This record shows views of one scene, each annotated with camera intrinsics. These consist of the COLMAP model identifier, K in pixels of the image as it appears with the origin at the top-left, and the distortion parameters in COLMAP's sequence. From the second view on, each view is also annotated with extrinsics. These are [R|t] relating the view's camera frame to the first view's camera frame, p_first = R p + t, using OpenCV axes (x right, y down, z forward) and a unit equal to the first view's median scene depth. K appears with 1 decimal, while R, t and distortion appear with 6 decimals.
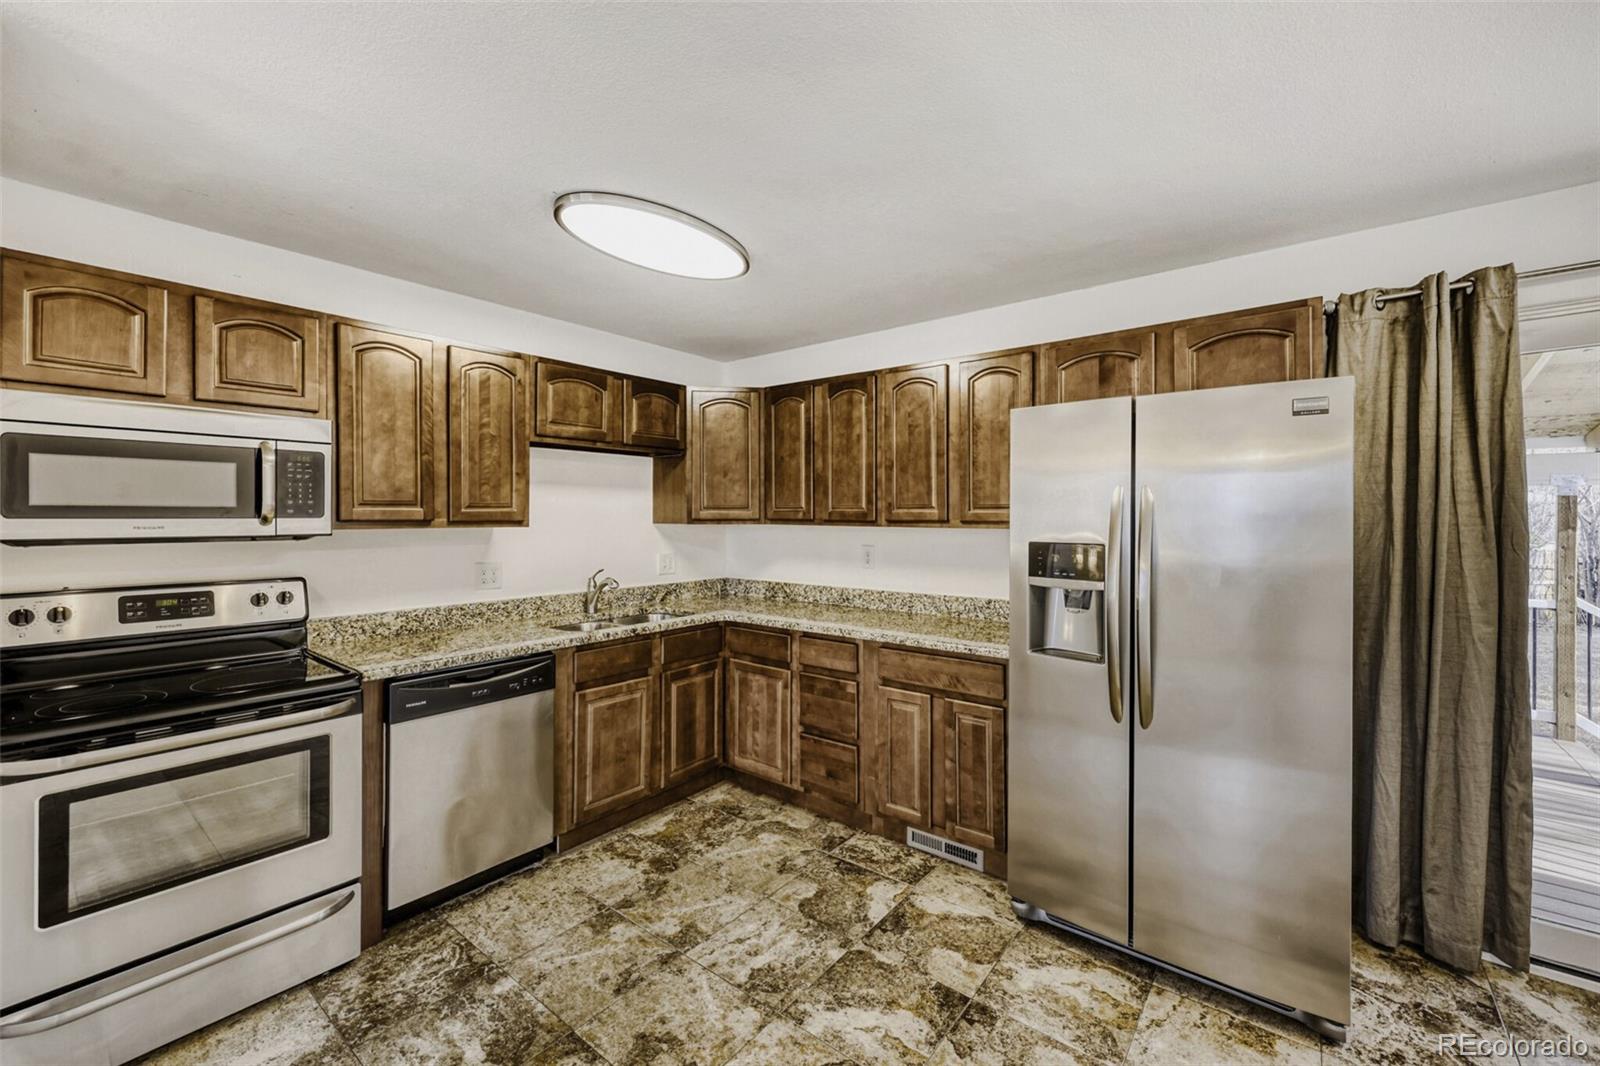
lens RADIAL K [[641.0, 0, 799.5], [0, 641.0, 518.5], [0, 0, 1]] dist [-0.008978, 0.000822]
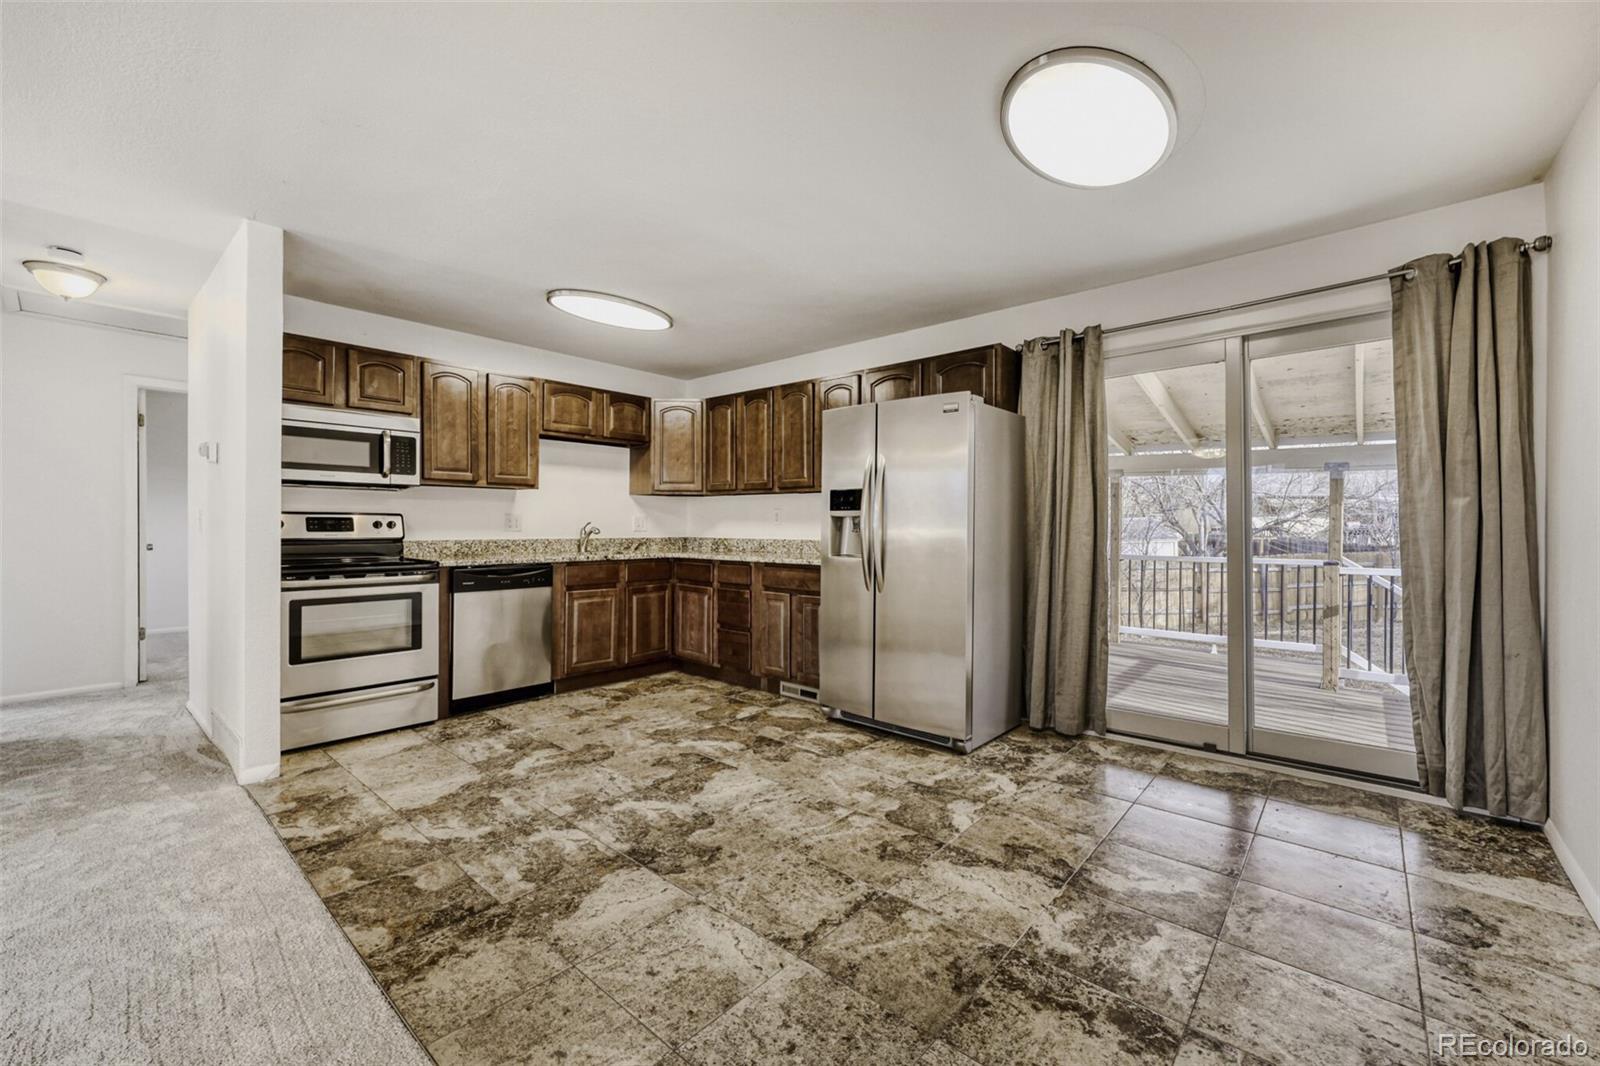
lens RADIAL K [[641.0, 0, 813.5], [0, 641.0, 523.7], [0, 0, 1]] dist [-0.008978, 0.000822]
pose [[0.999703, 0.000830, -0.024353, 0.315869], [-0.000902, 0.999995, -0.002951, 0.113763], [0.024350, 0.002972, 0.999699, -0.597335]]
